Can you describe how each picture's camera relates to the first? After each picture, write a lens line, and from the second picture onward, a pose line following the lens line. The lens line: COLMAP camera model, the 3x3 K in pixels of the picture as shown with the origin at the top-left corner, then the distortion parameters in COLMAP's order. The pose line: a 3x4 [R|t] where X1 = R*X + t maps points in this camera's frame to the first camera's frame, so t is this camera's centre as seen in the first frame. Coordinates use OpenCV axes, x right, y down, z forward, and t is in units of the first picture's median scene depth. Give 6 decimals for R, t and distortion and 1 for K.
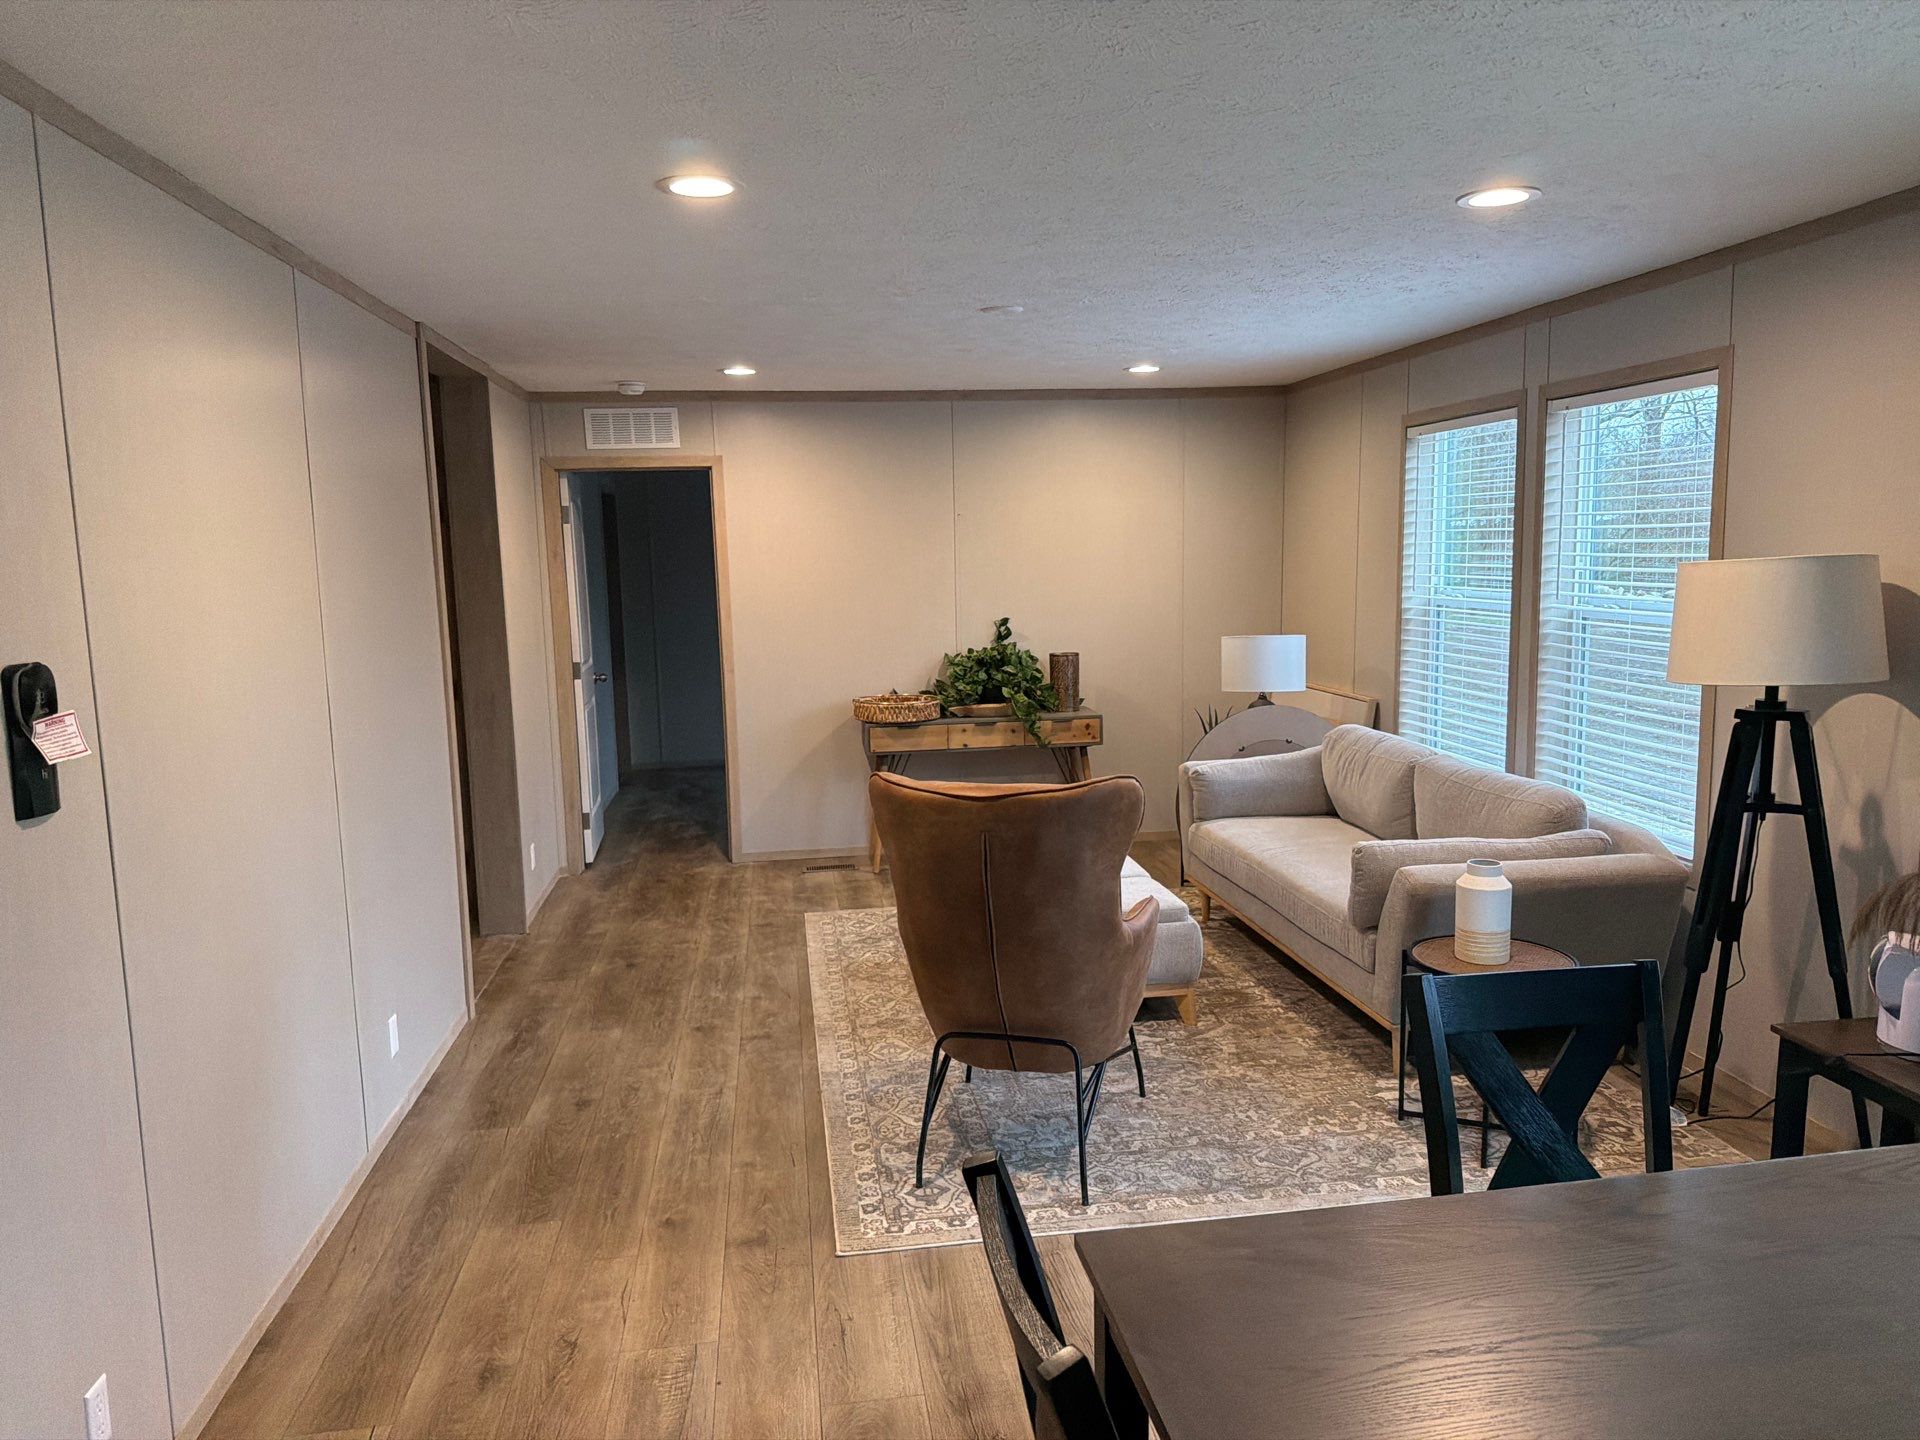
lens RADIAL K [[1353.2, 0, 969.9], [0, 1353.2, 725.6], [0, 0, 1]] dist [-0.005777, -0.005823]
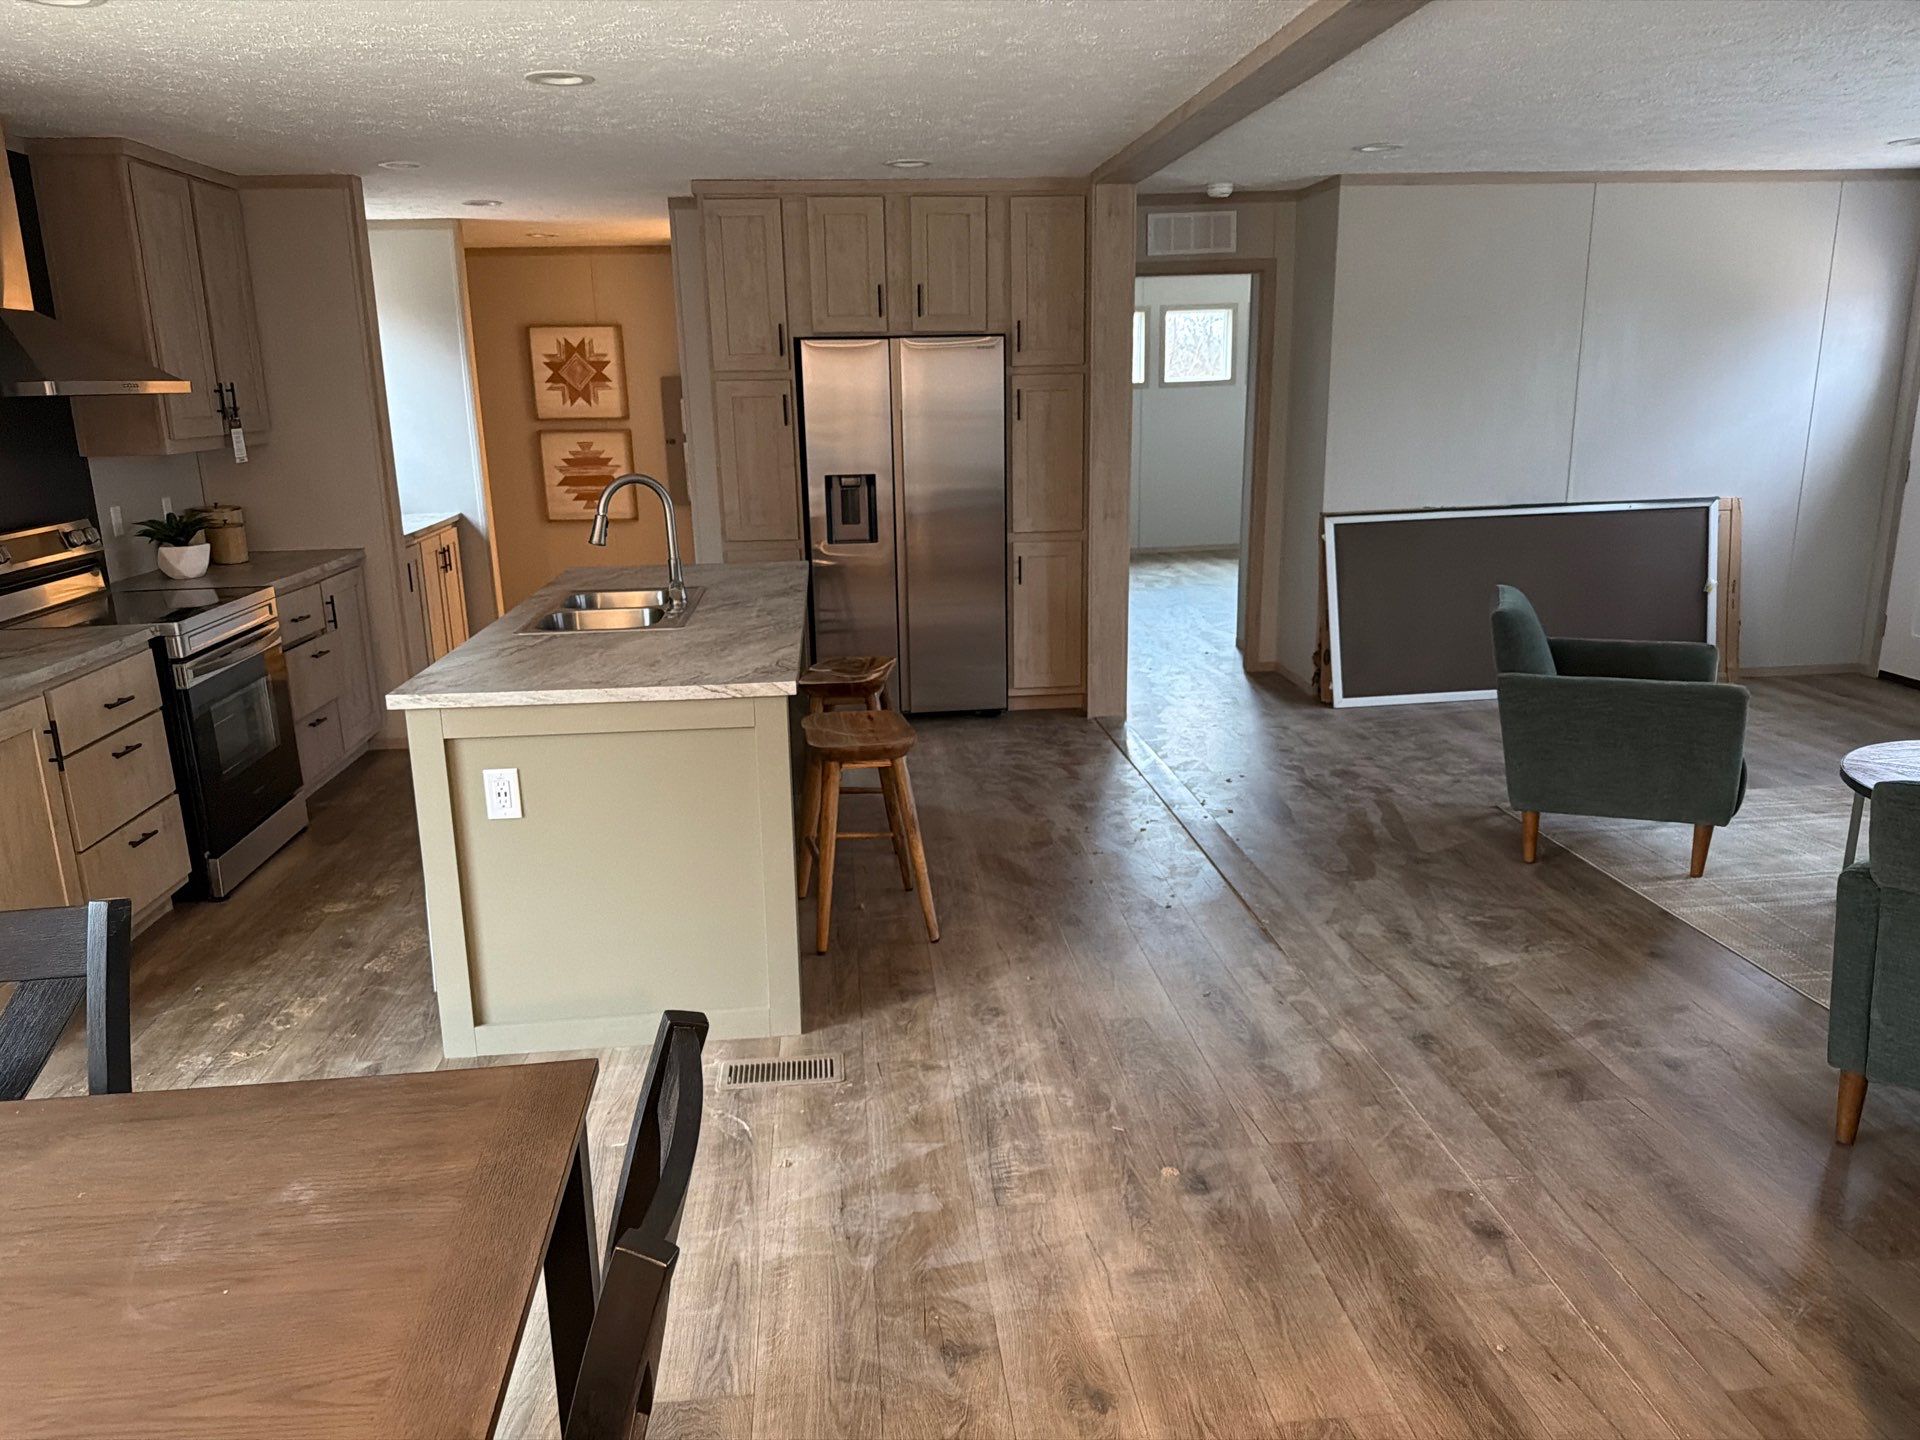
lens RADIAL K [[1353.2, 0, 969.9], [0, 1353.2, 725.6], [0, 0, 1]] dist [-0.005777, -0.005823]
pose [[-0.998094, 0.032704, 0.052327, -0.234450], [0.050142, 0.924085, 0.378882, -0.202839], [-0.035964, 0.380784, -0.923964, 1.679986]]
